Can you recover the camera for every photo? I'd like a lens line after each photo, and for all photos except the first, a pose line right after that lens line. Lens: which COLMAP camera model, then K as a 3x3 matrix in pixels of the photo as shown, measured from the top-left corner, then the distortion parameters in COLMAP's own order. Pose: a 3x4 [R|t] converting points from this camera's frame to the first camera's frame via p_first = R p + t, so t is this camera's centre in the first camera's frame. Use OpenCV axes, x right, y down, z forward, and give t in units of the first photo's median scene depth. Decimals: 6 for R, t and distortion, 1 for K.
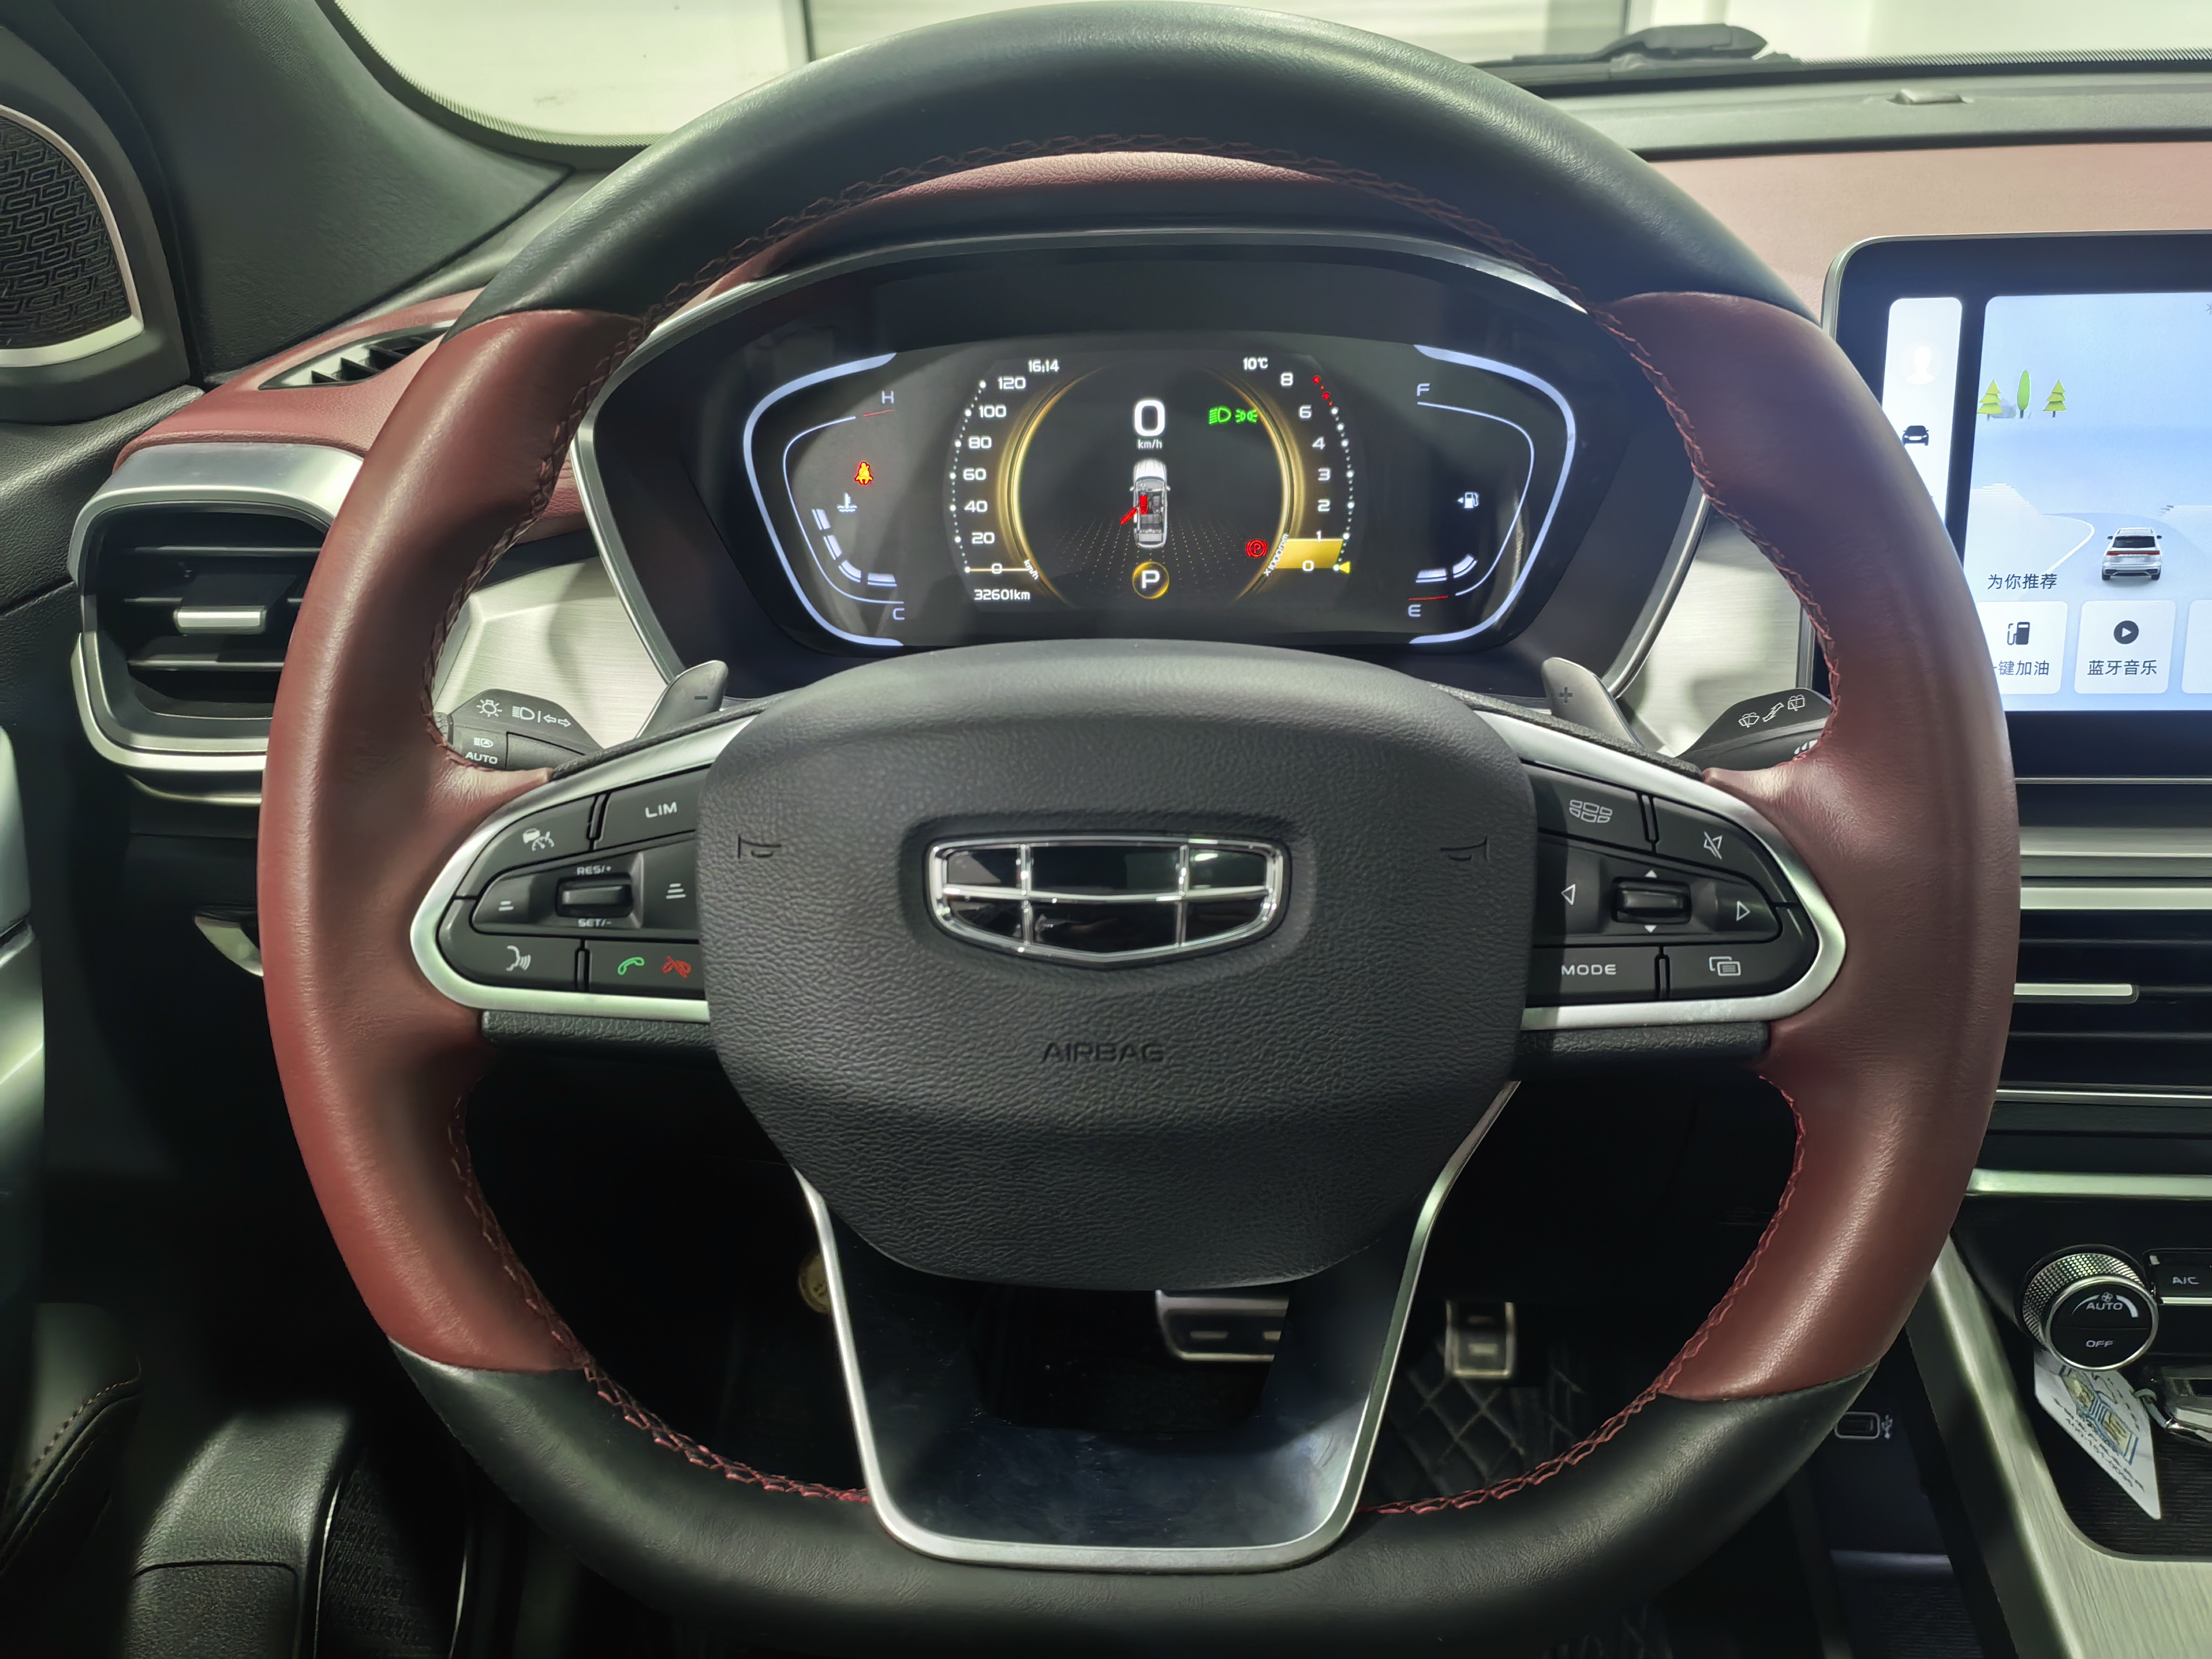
lens RADIAL K [[1794.2, 0, 1068.7], [0, 1794.2, 801.5], [0, 0, 1]] dist [0.017989, 0.010238]
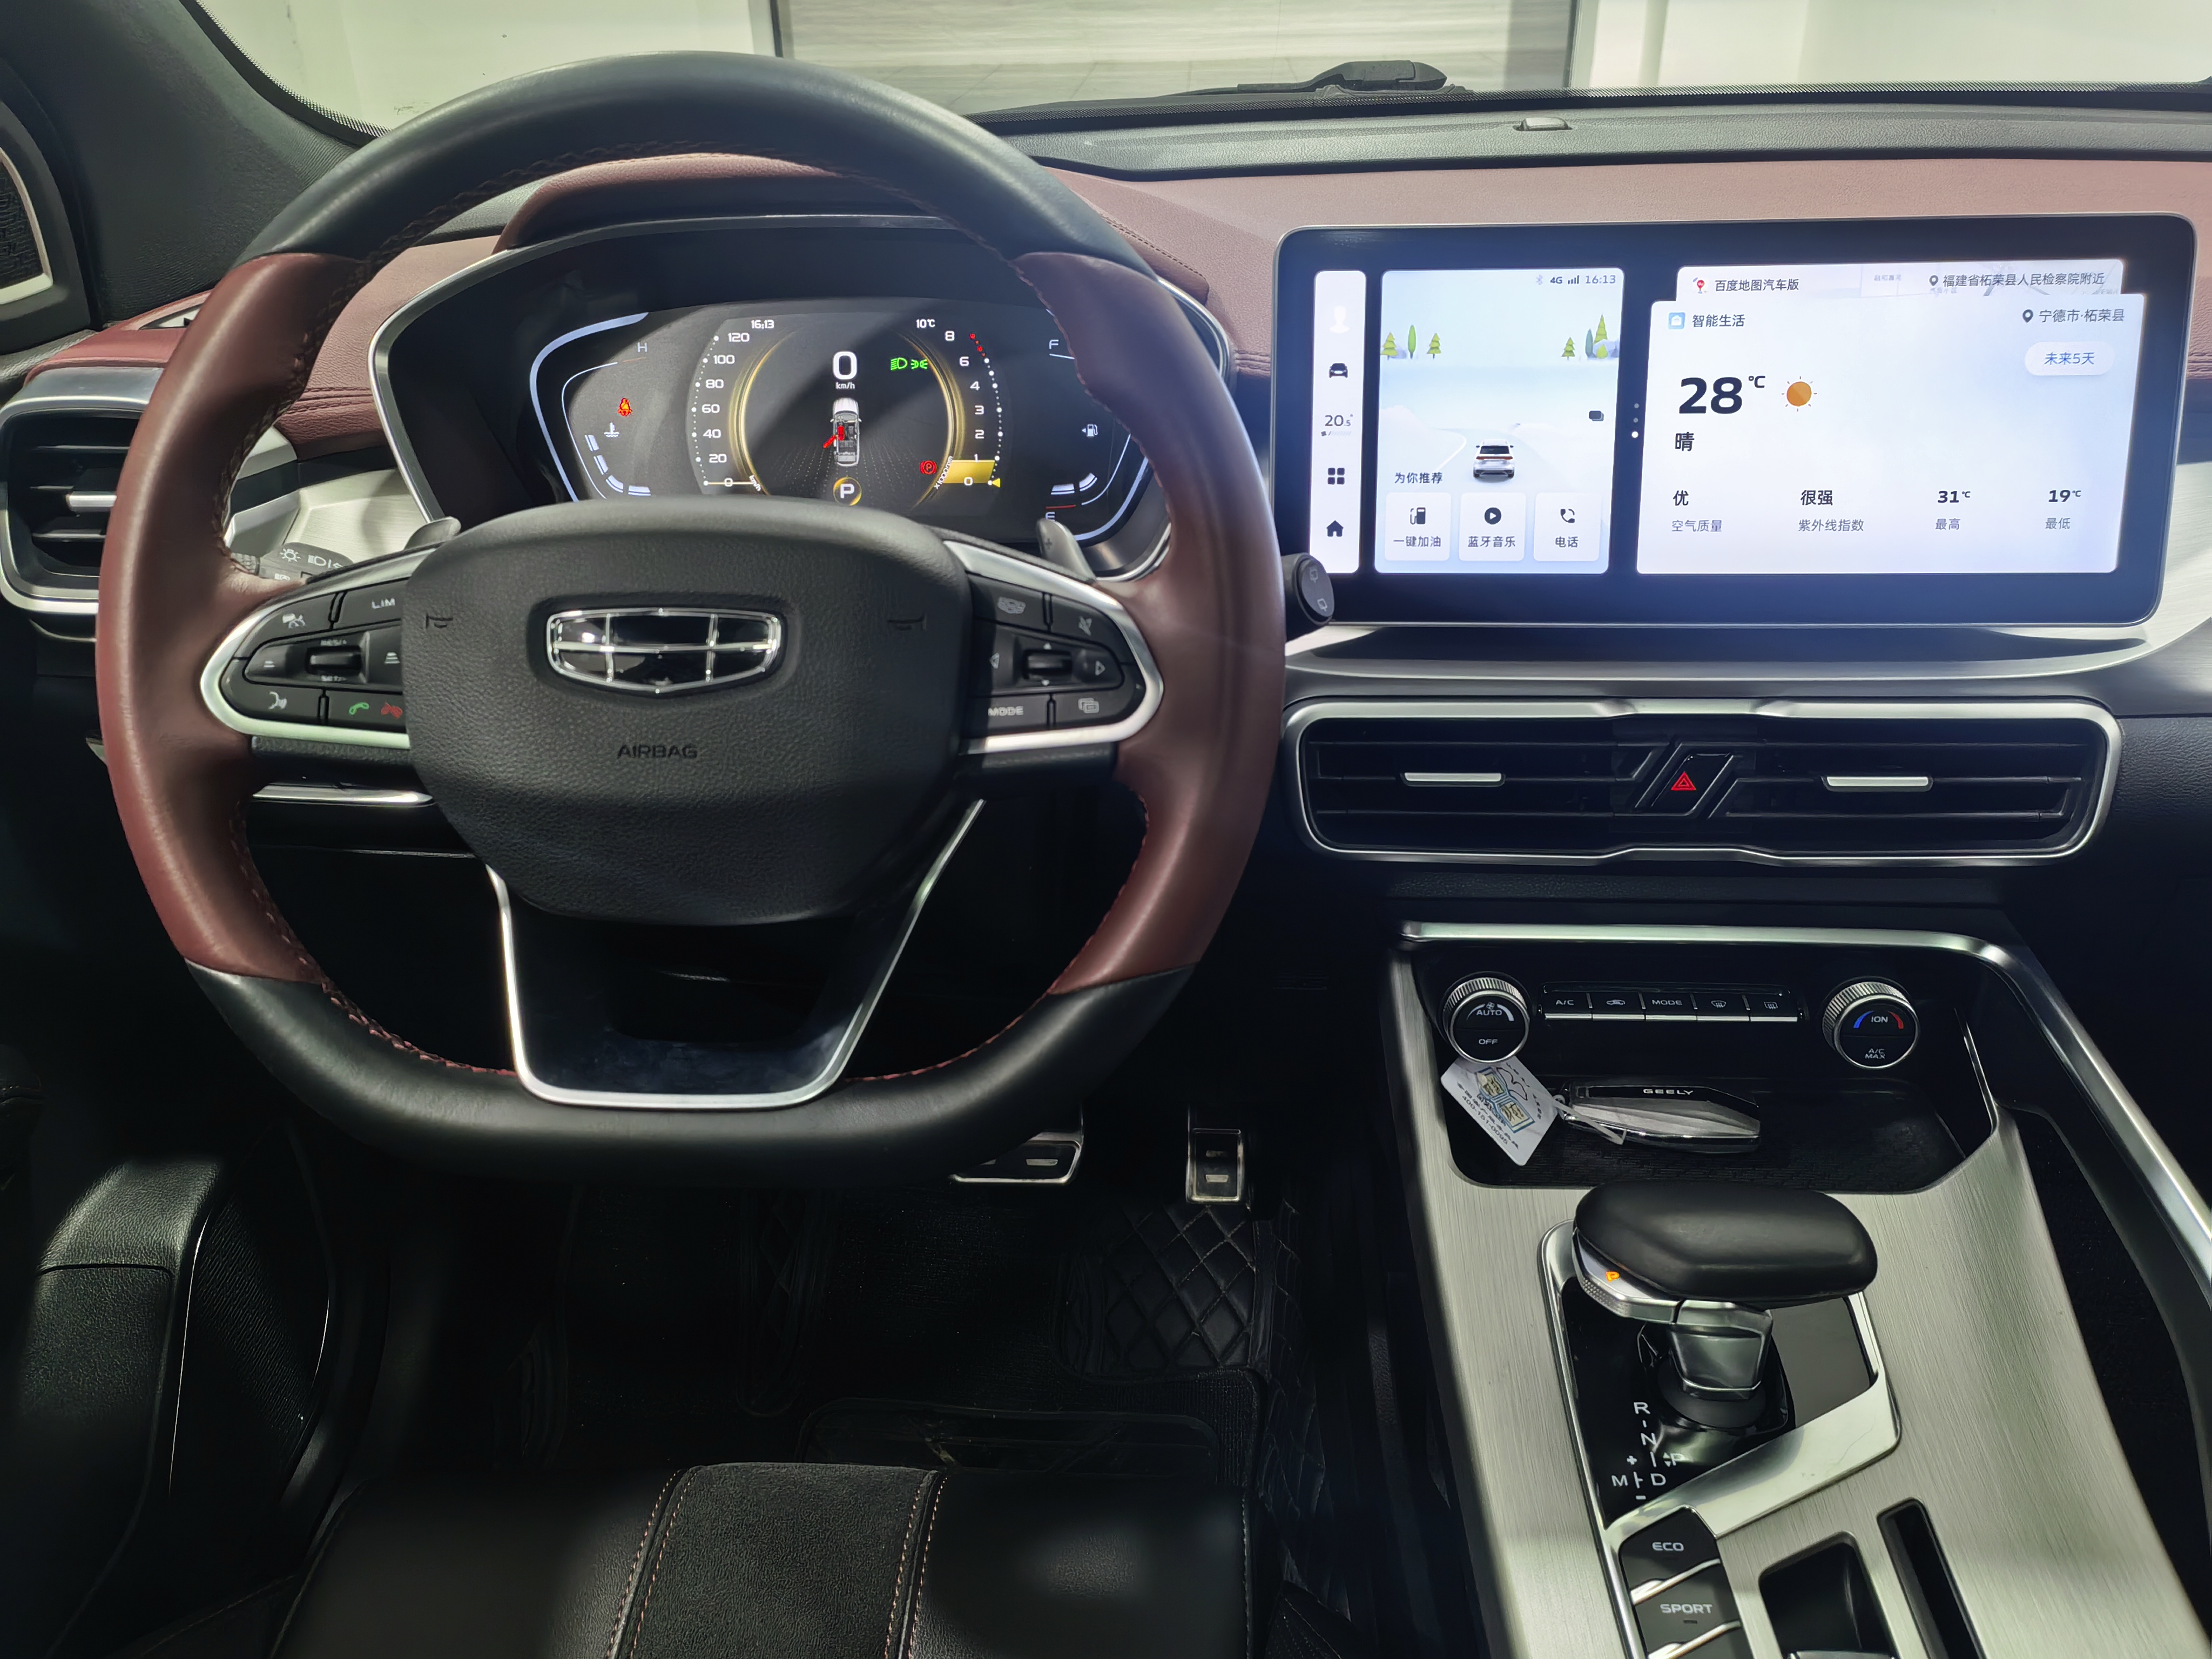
lens RADIAL K [[1794.2, 0, 1080.3], [0, 1794.2, 800.6], [0, 0, 1]] dist [0.017989, 0.010238]
pose [[0.999895, 0.007266, 0.012535, 0.199591], [-0.007170, 0.999945, -0.007681, 0.106743], [-0.012590, 0.007590, 0.999892, -0.285585]]
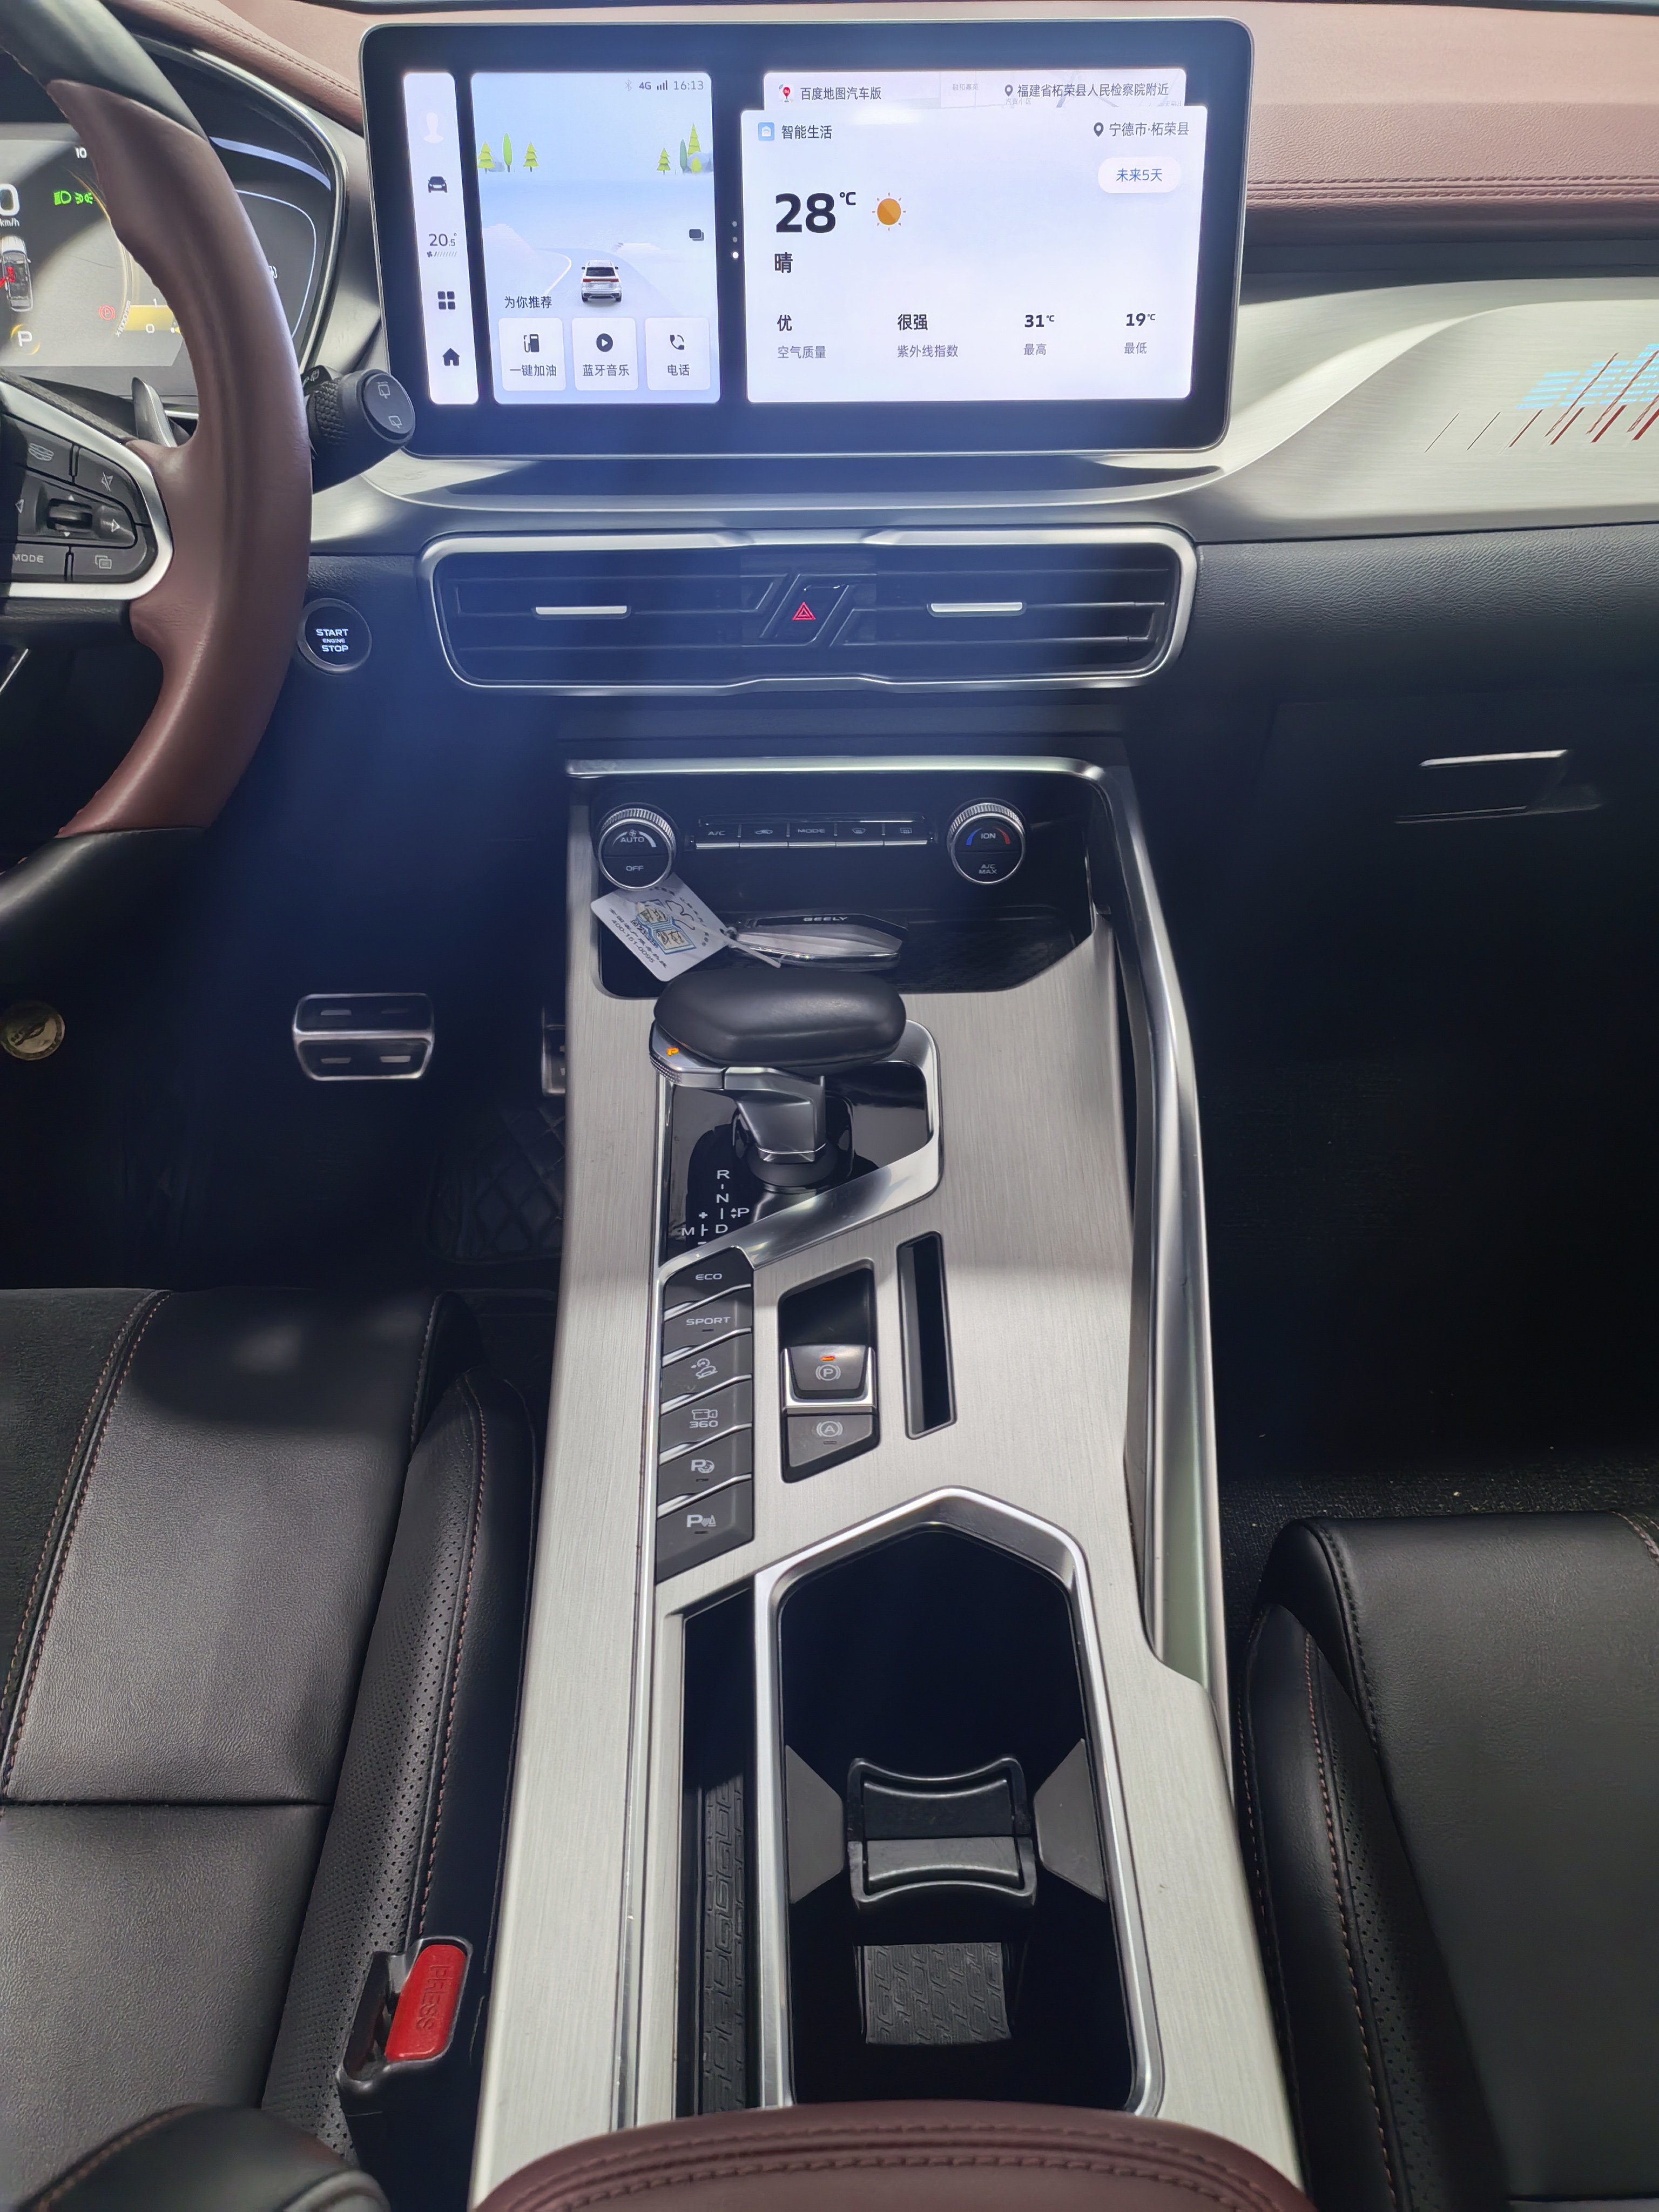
lens RADIAL K [[1794.2, 0, 836.9], [0, 1794.2, 1103.0], [0, 0, 1]] dist [0.017989, 0.010238]
pose [[0.996040, -0.026825, 0.084764, 0.493640], [0.013009, 0.987108, 0.159527, 0.210293], [-0.087950, -0.157793, 0.983548, -0.378997]]
